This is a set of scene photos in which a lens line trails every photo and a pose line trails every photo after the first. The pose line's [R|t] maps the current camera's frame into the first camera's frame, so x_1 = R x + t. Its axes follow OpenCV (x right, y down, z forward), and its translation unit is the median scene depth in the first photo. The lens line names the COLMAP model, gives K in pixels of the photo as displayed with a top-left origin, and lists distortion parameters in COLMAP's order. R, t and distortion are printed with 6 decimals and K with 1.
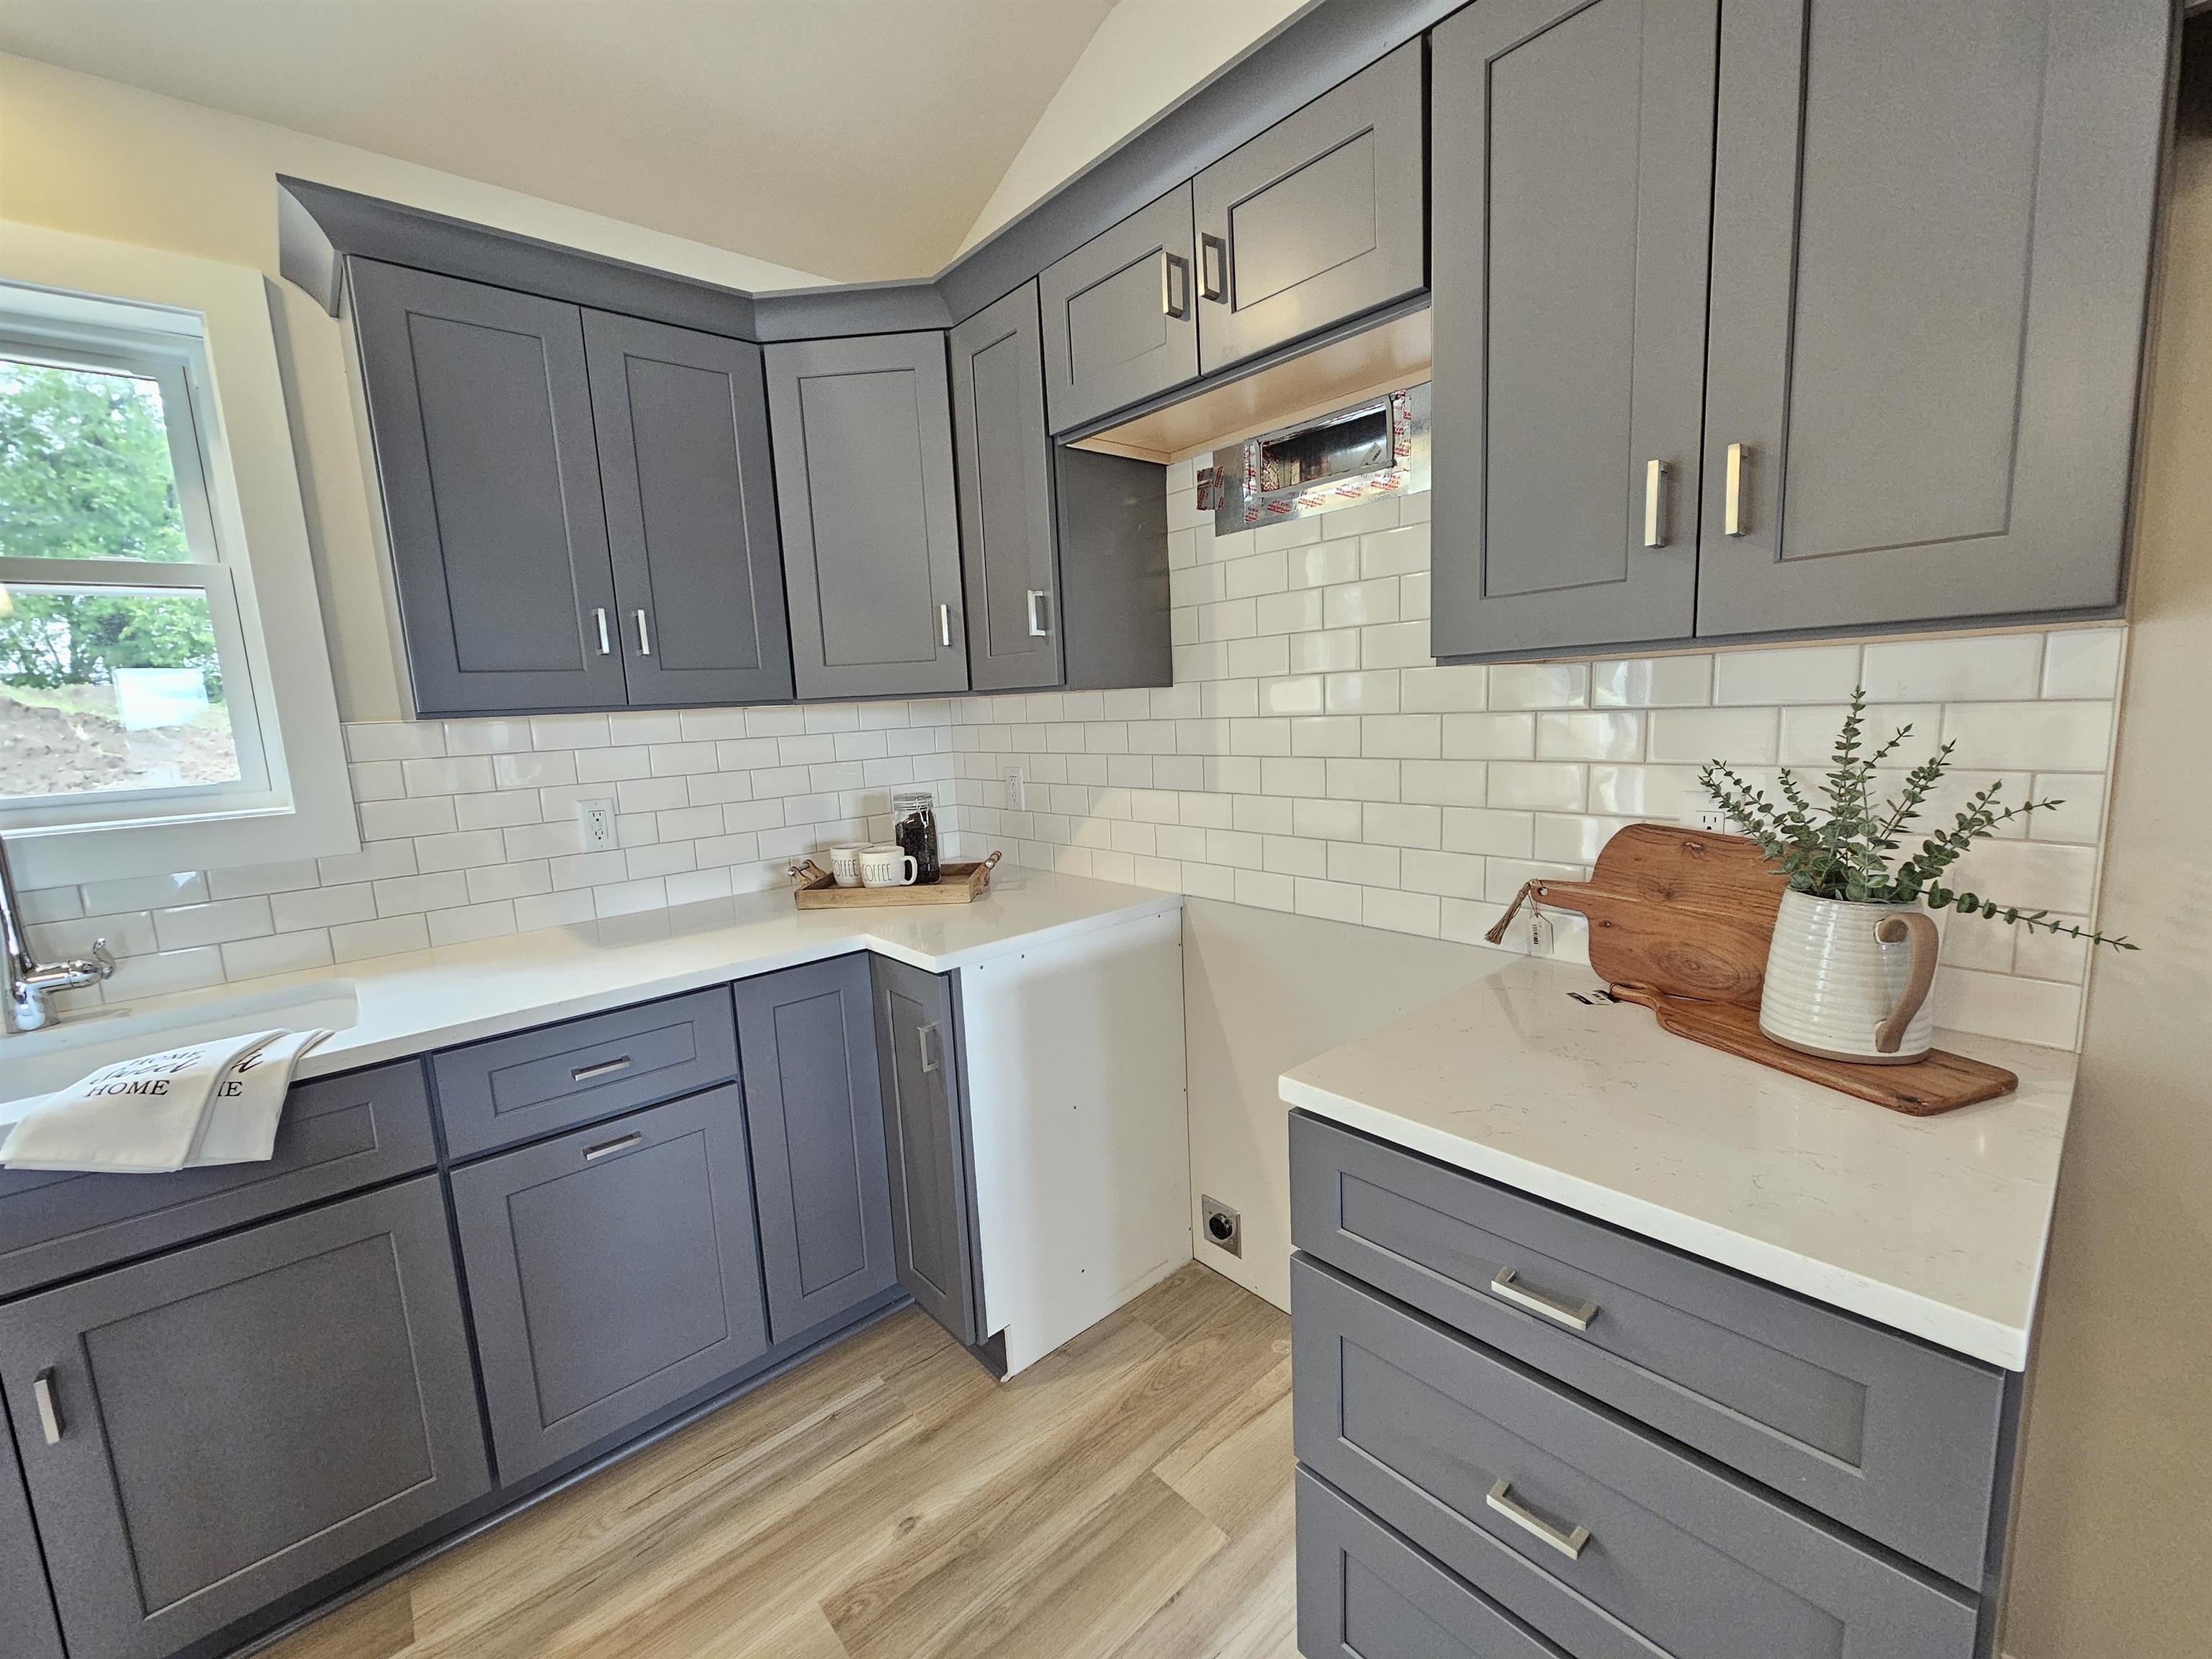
lens RADIAL K [[907.7, 0, 1105.8], [0, 907.7, 837.7], [0, 0, 1]] dist [-0.000275, 0.001308]
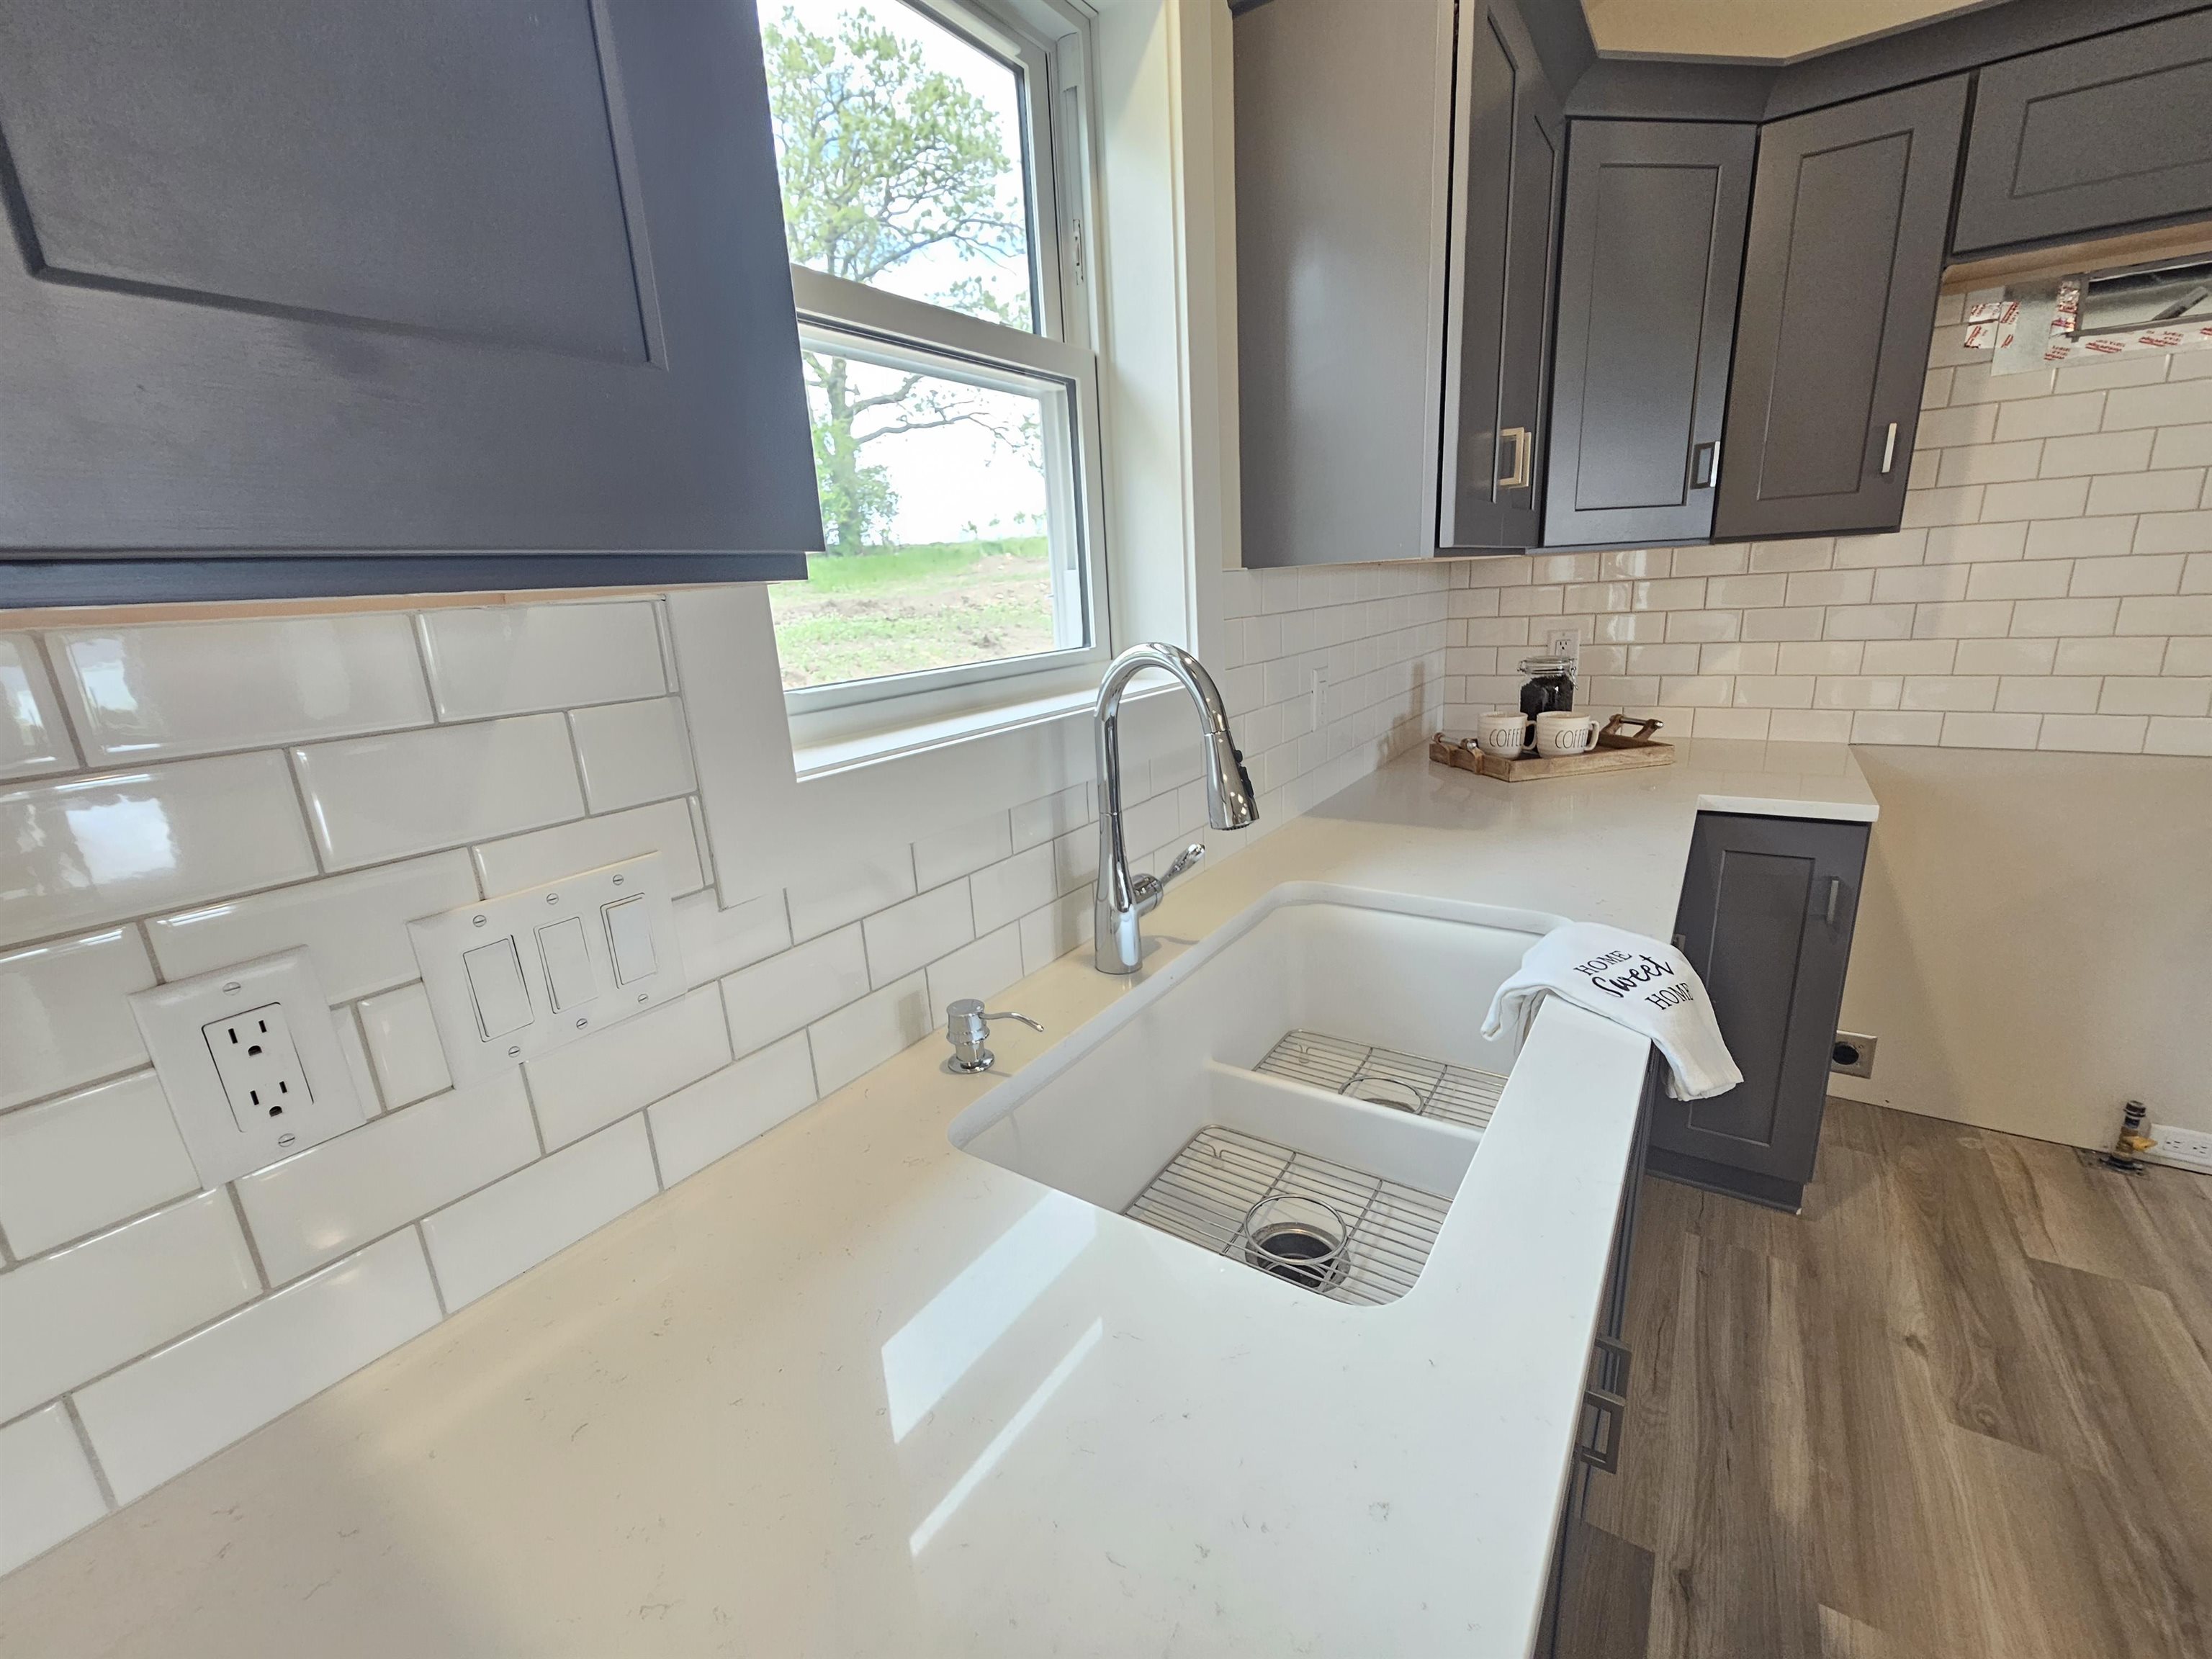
lens RADIAL K [[911.2, 0, 1098.8], [0, 911.2, 839.0], [0, 0, 1]] dist [-0.001590, -0.000901]
pose [[0.969141, -0.076161, 0.234445, -1.185793], [0.050559, 0.992268, 0.113346, 0.011606], [-0.241265, -0.097995, 0.965499, 0.242093]]
